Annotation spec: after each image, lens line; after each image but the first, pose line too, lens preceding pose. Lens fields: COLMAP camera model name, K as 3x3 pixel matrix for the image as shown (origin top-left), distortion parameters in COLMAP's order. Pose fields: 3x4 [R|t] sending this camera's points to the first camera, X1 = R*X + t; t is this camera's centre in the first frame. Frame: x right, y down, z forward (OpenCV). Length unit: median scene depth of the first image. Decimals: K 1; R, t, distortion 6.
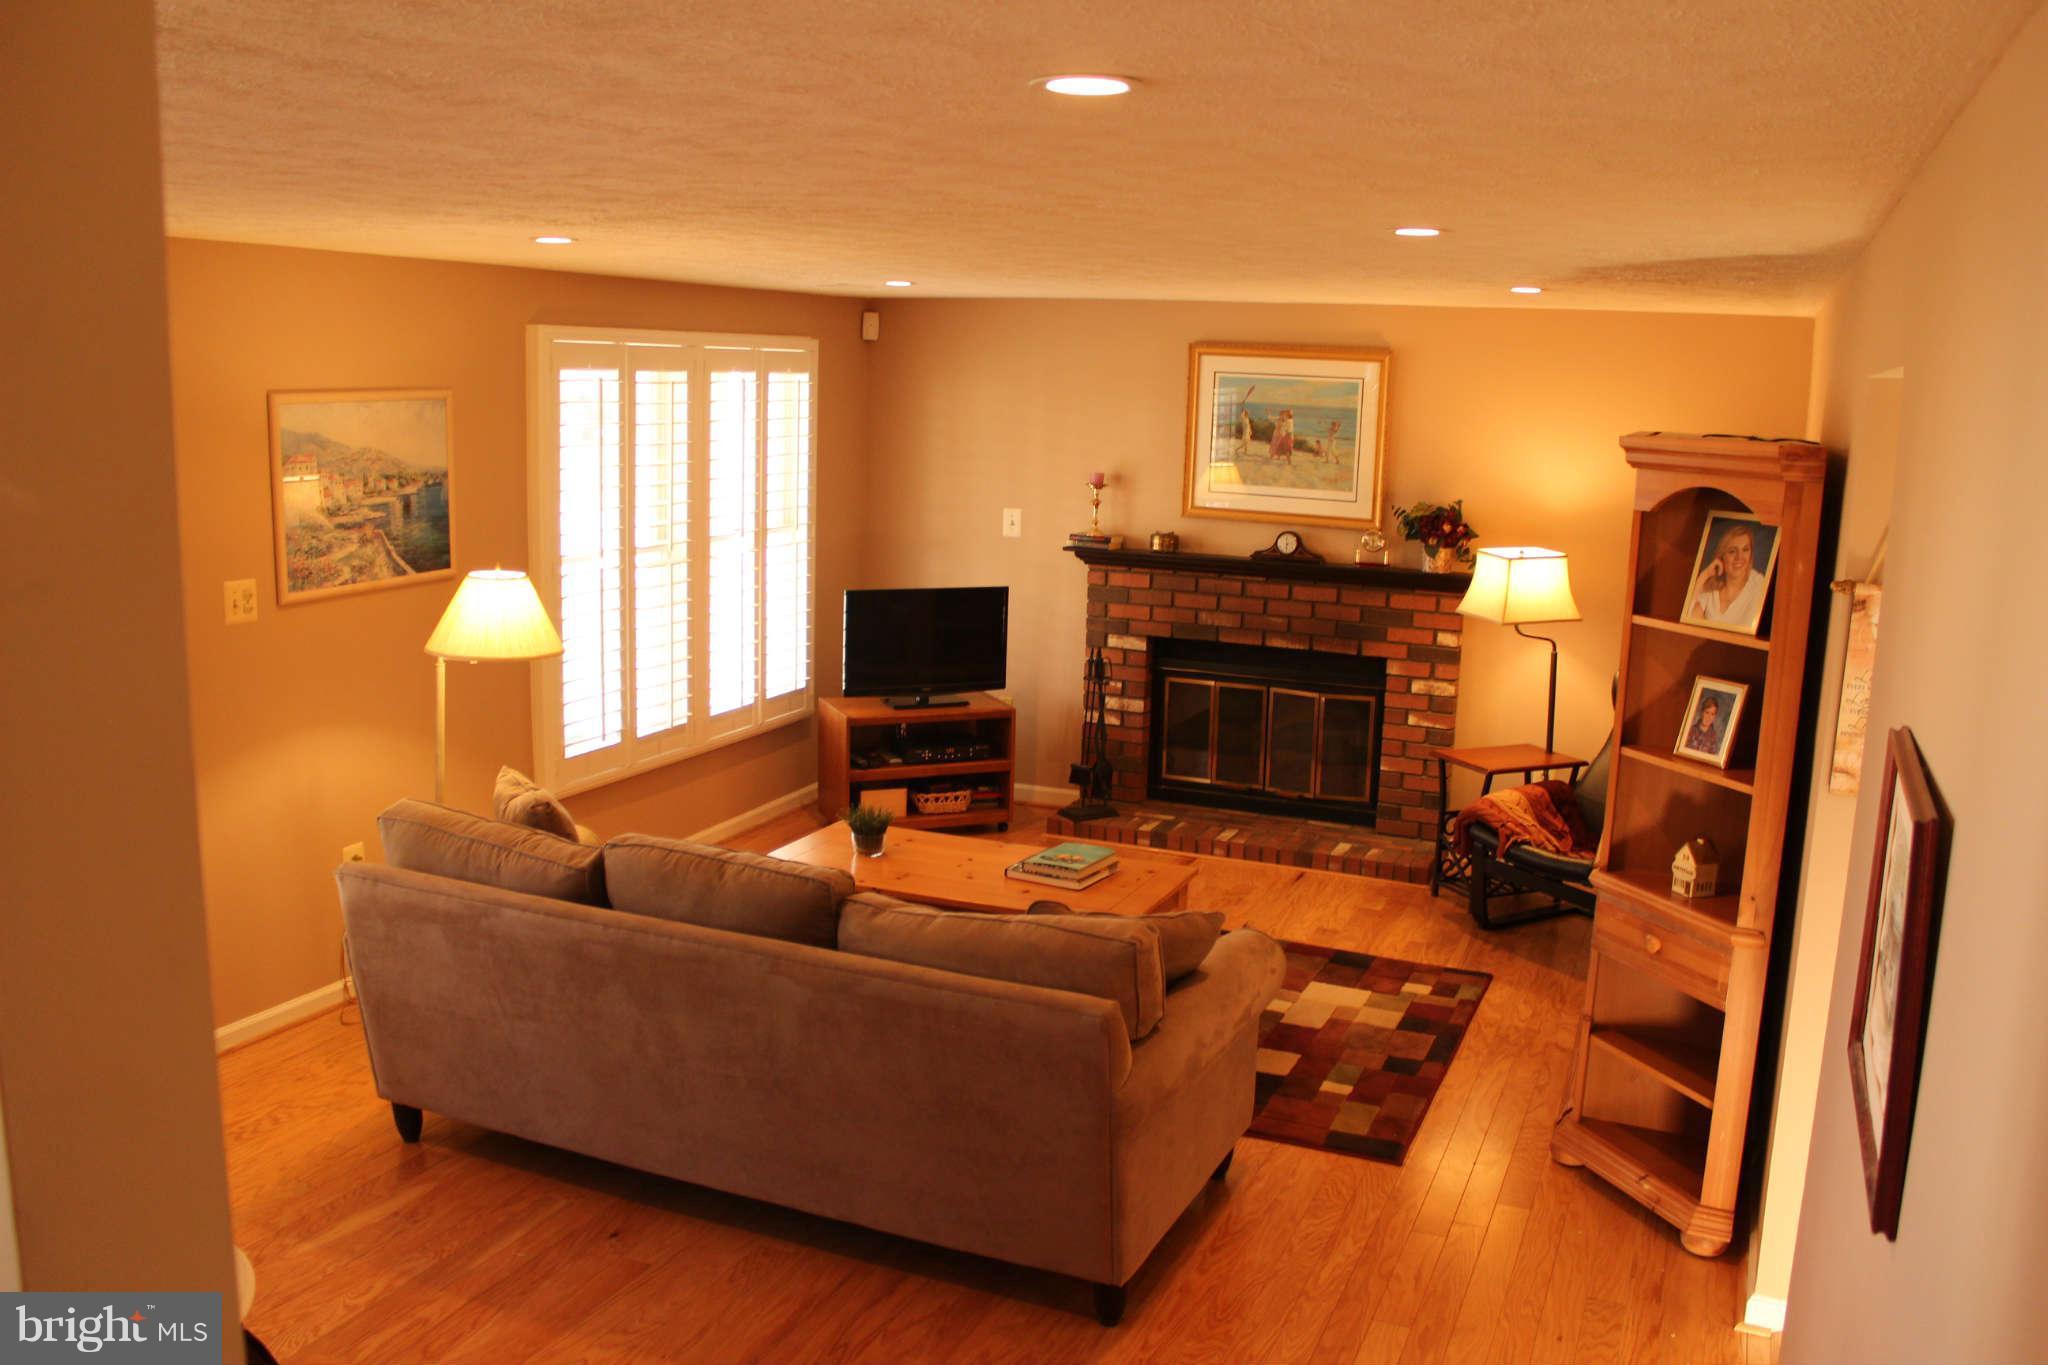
lens RADIAL K [[1695.6, 0, 1024.0], [0, 1695.6, 682.5], [0, 0, 1]] dist [-0.140394, 0.115709]
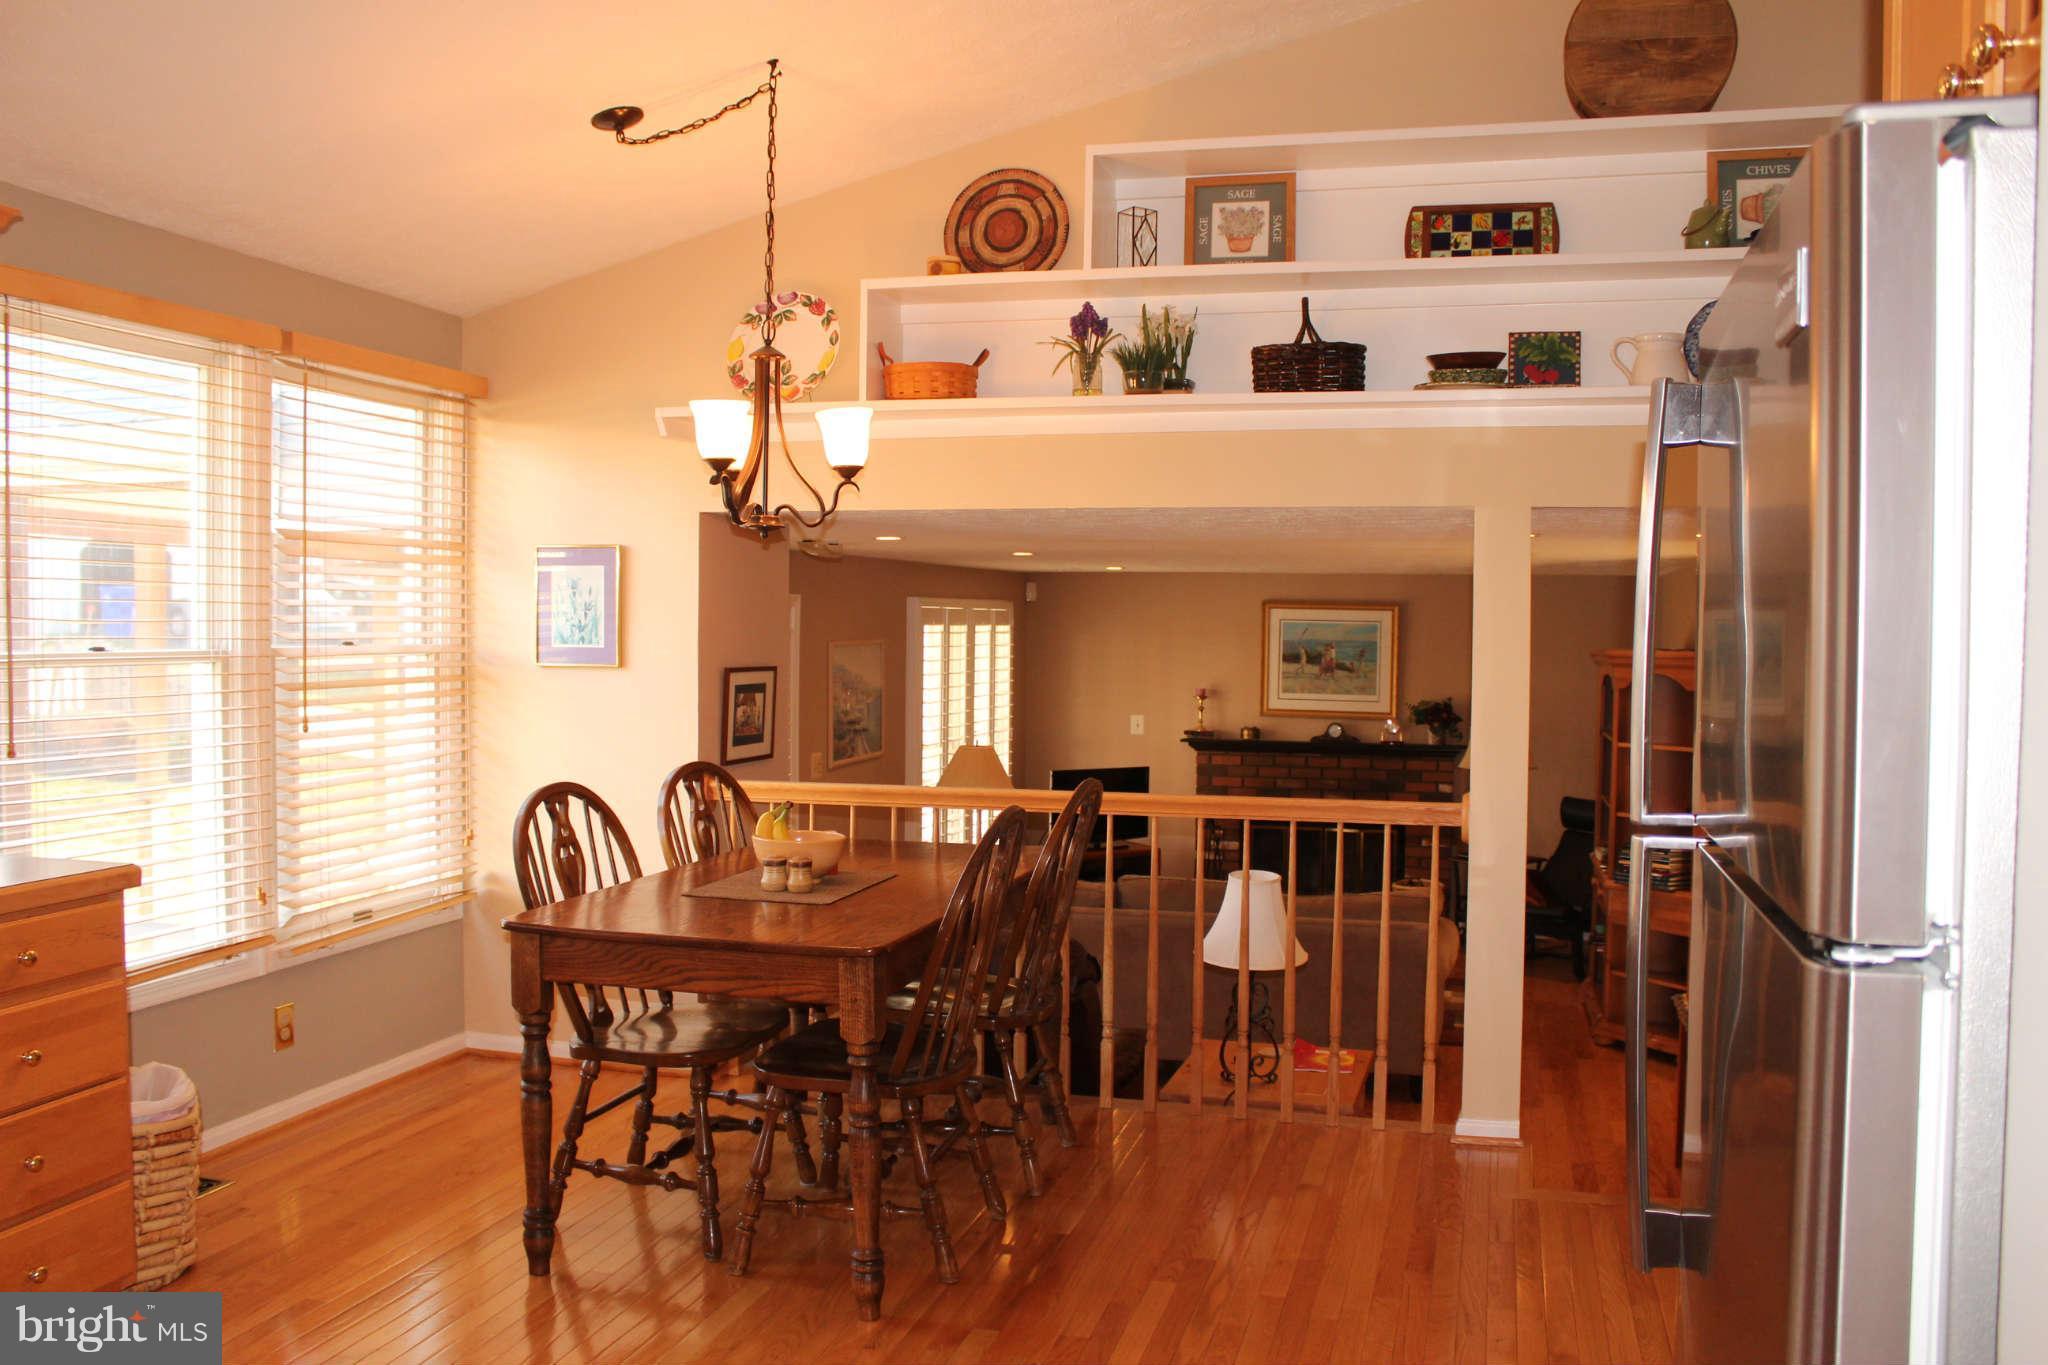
lens RADIAL K [[1695.6, 0, 1024.0], [0, 1695.6, 682.5], [0, 0, 1]] dist [-0.140394, 0.115709]
pose [[0.989649, -0.023431, 0.141580, -0.332978], [0.043134, 0.989528, -0.137743, 0.071203], [-0.136870, 0.142425, 0.980297, -0.451929]]
